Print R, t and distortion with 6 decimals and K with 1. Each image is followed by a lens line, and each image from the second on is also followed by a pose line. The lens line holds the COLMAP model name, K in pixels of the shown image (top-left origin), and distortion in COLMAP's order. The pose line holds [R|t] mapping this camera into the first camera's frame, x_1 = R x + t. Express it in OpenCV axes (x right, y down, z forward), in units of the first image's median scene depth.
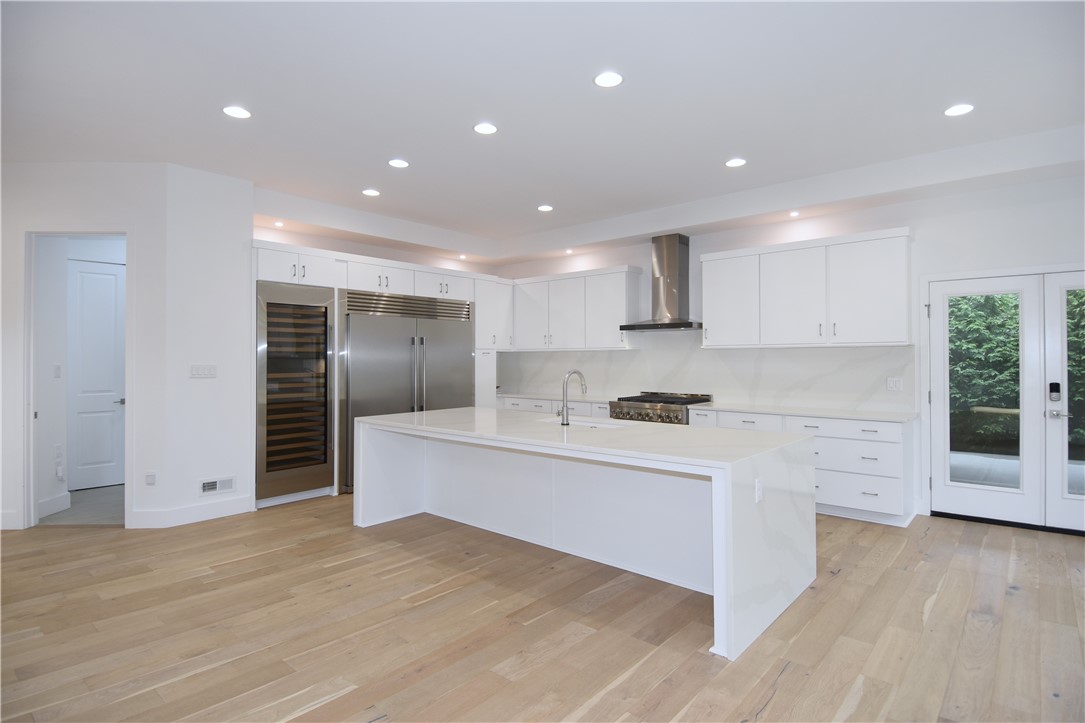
lens RADIAL K [[558.0, 0, 549.6], [0, 558.0, 359.7], [0, 0, 1]] dist [0.050420, -0.055440]
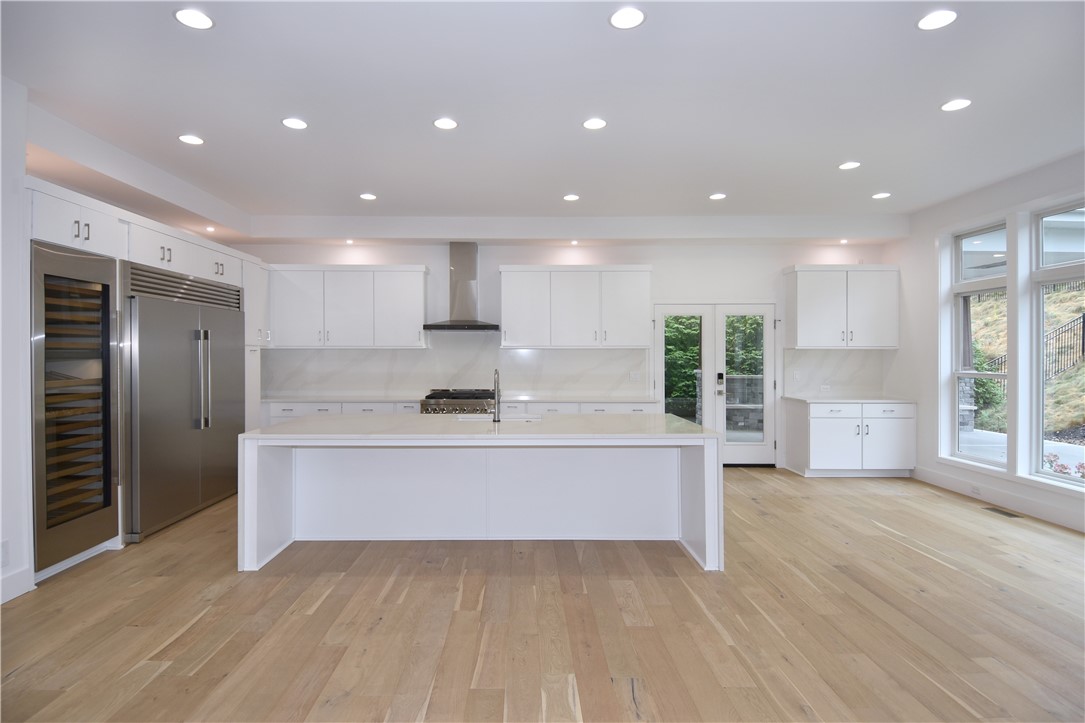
lens RADIAL K [[558.0, 0, 549.6], [0, 558.0, 359.7], [0, 0, 1]] dist [0.050420, -0.055440]
pose [[0.752486, -0.003032, 0.658601, -0.527635], [-0.001911, 0.999975, 0.006788, -0.007069], [-0.658605, -0.006367, 0.752462, 0.119705]]
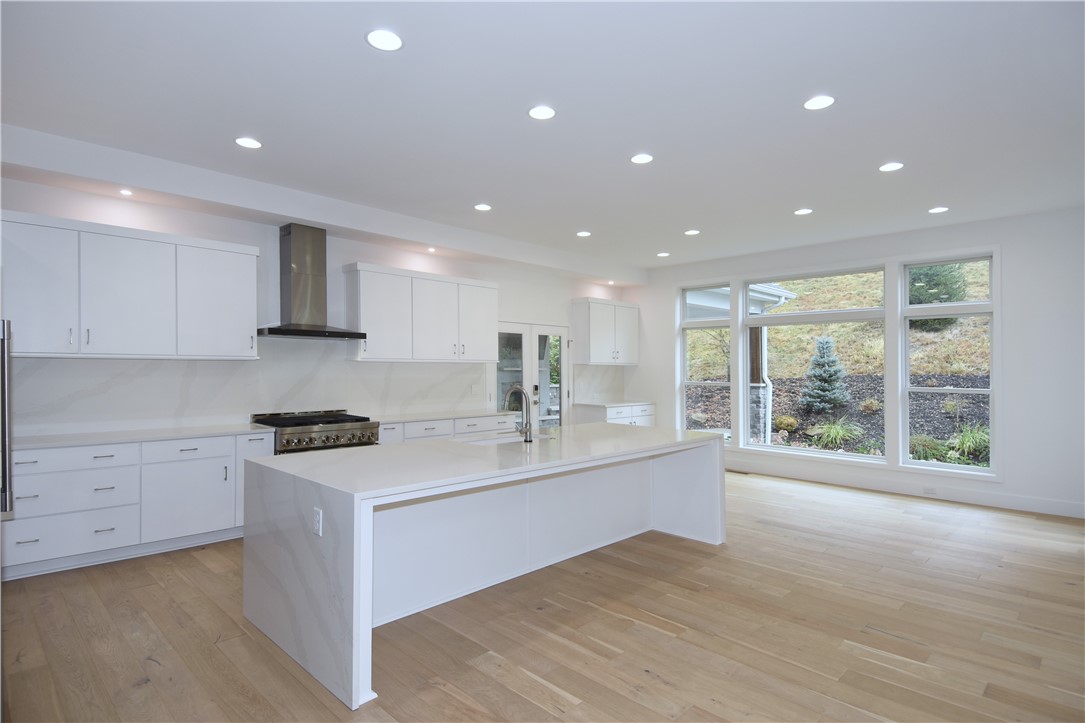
lens RADIAL K [[523.8, 0, 572.0], [0, 523.8, 367.7], [0, 0, 1]] dist [0.061426, -0.042532]
pose [[0.089905, 0.004356, 0.995941, -0.788333], [-0.007209, 0.999967, -0.003723, -0.010333], [-0.995924, -0.006845, 0.089933, 0.746272]]
